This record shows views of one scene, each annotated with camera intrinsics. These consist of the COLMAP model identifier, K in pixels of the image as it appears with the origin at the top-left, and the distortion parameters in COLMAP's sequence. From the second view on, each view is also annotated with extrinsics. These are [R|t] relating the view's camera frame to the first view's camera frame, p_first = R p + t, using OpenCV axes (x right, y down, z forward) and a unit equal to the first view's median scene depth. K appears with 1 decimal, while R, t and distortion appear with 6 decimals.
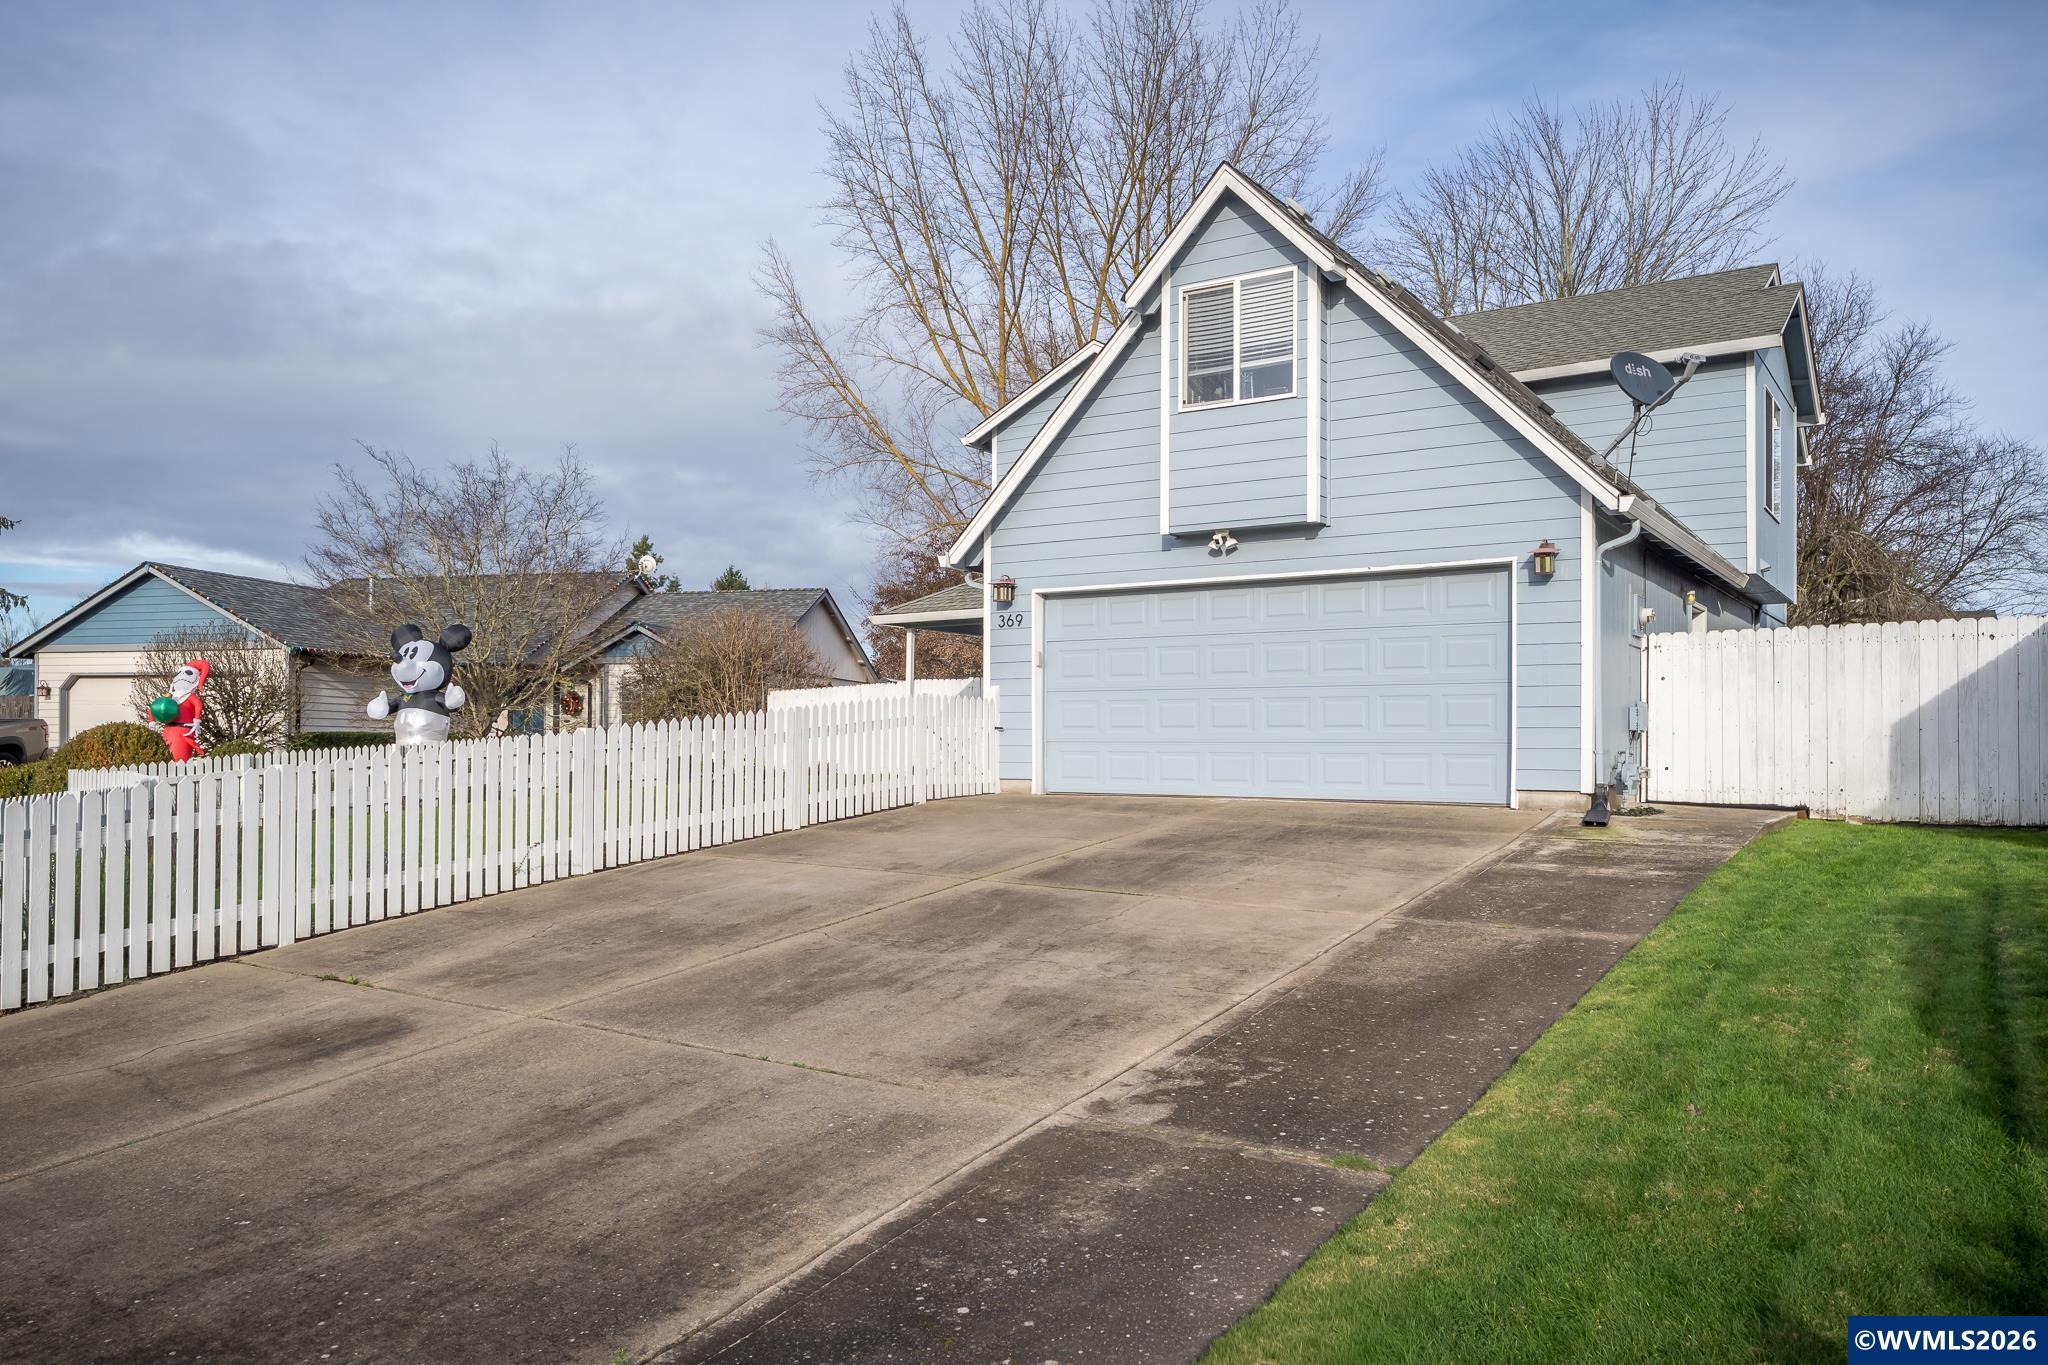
lens RADIAL K [[1437.0, 0, 1021.9], [0, 1437.0, 729.8], [0, 0, 1]] dist [0.002994, 0.001127]
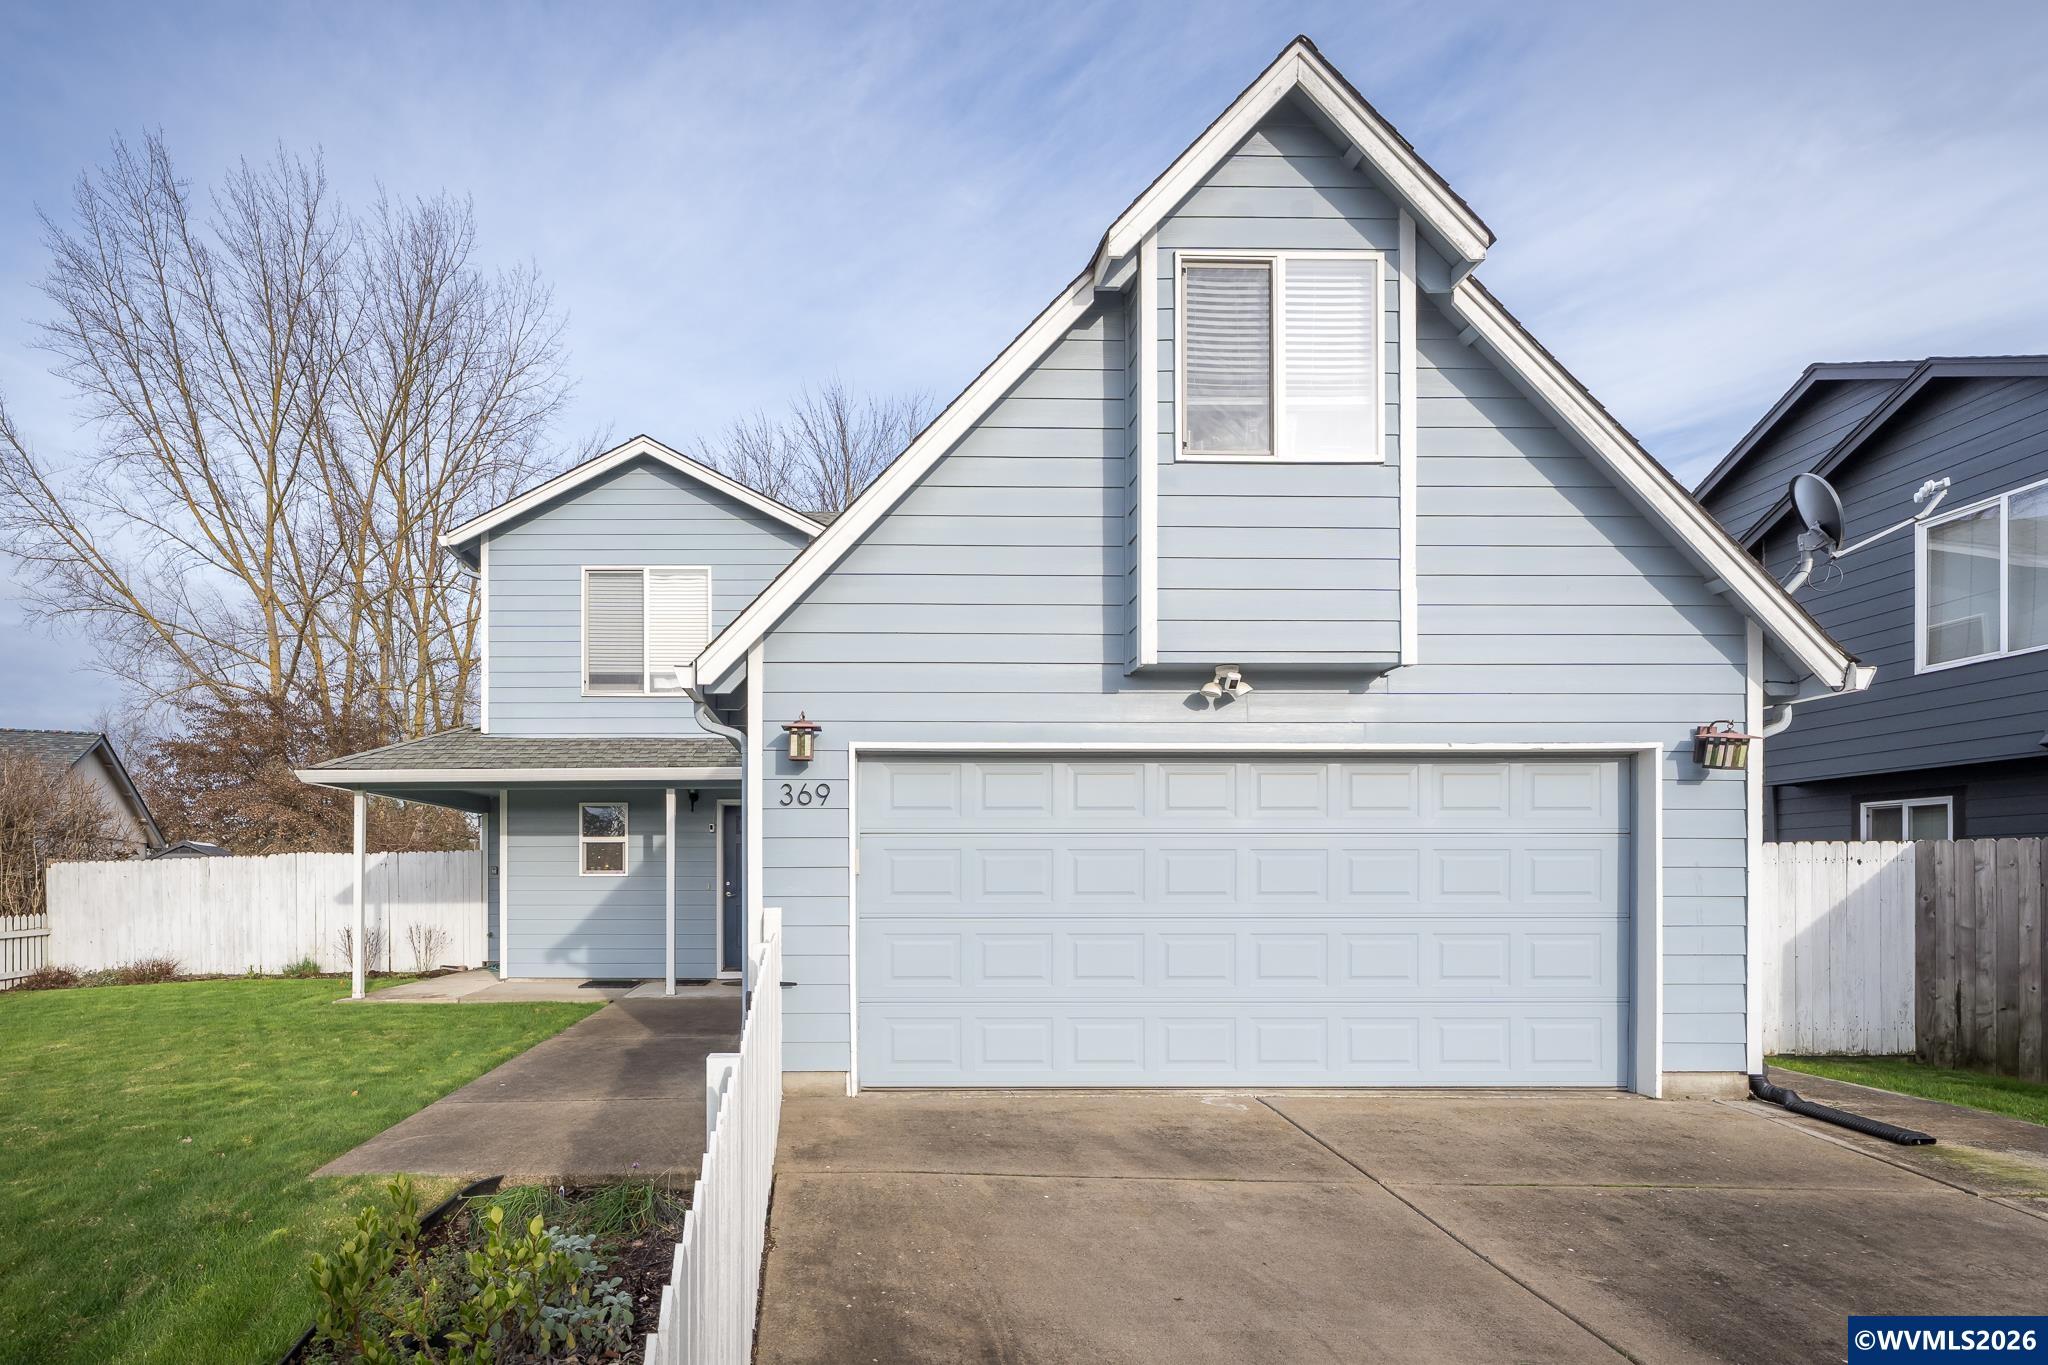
lens RADIAL K [[973.3, 0, 854.0], [0, 973.3, 880.6], [0, 0, 1]] dist [-0.000348, -0.000064]
pose [[0.831072, -0.004064, 0.556150, -0.239127], [-0.002408, 0.999938, 0.010905, -0.053503], [-0.556160, -0.010402, 0.831010, 0.777300]]
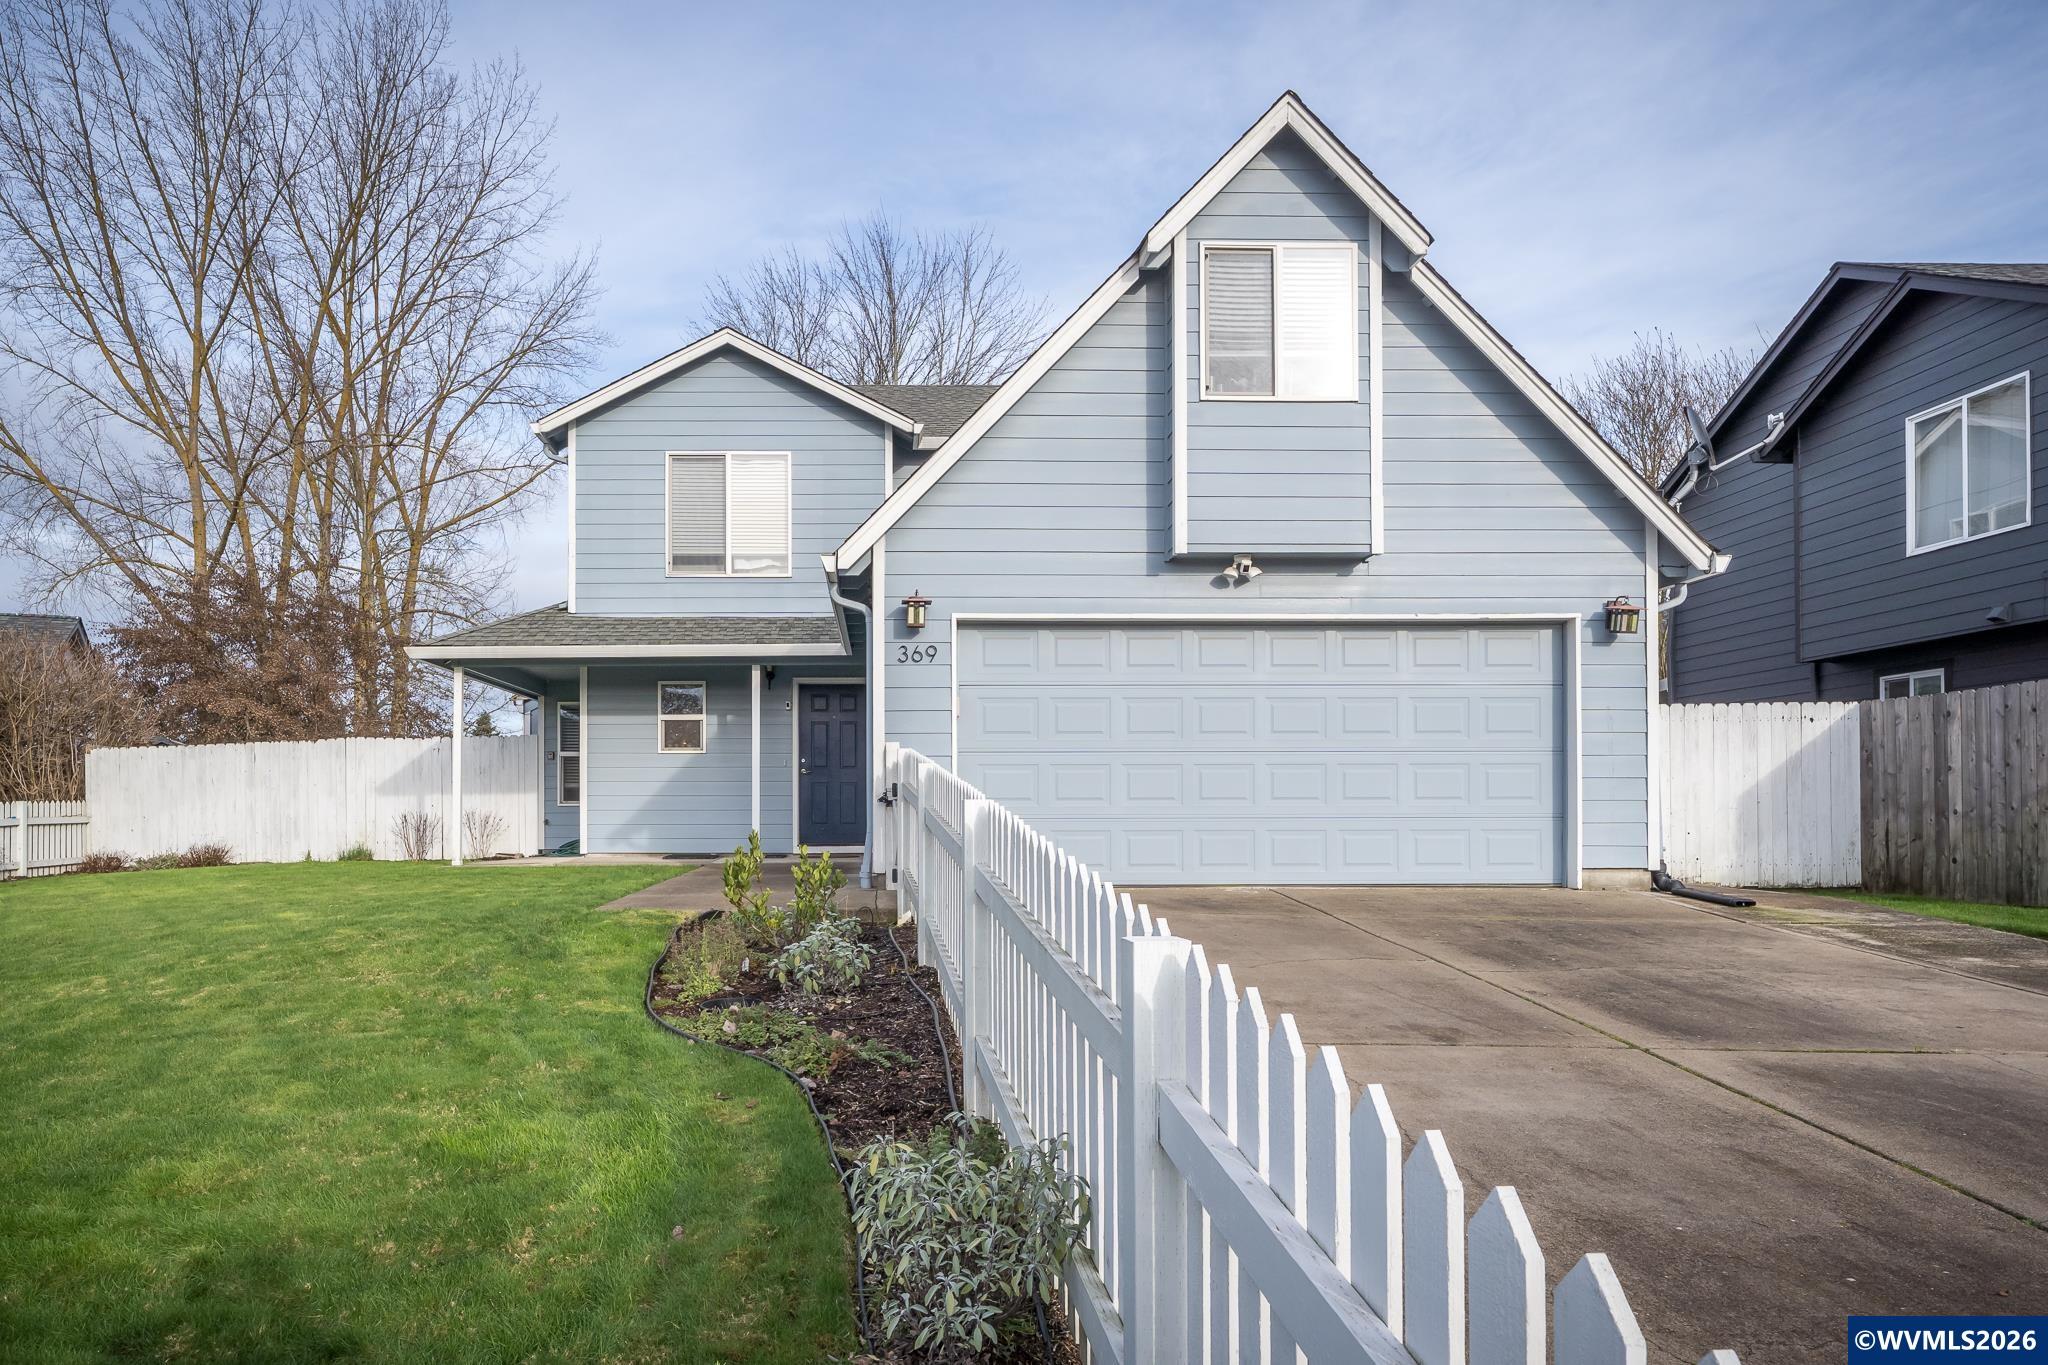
lens RADIAL K [[1272.0, 0, 897.6], [0, 1272.0, 805.0], [0, 0, 1]] dist [0.002421, 0.001197]
pose [[0.823138, -0.001347, 0.567840, -0.446921], [0.000126, 0.999998, 0.002190, -0.000261], [-0.567842, -0.001731, 0.823136, 0.548209]]
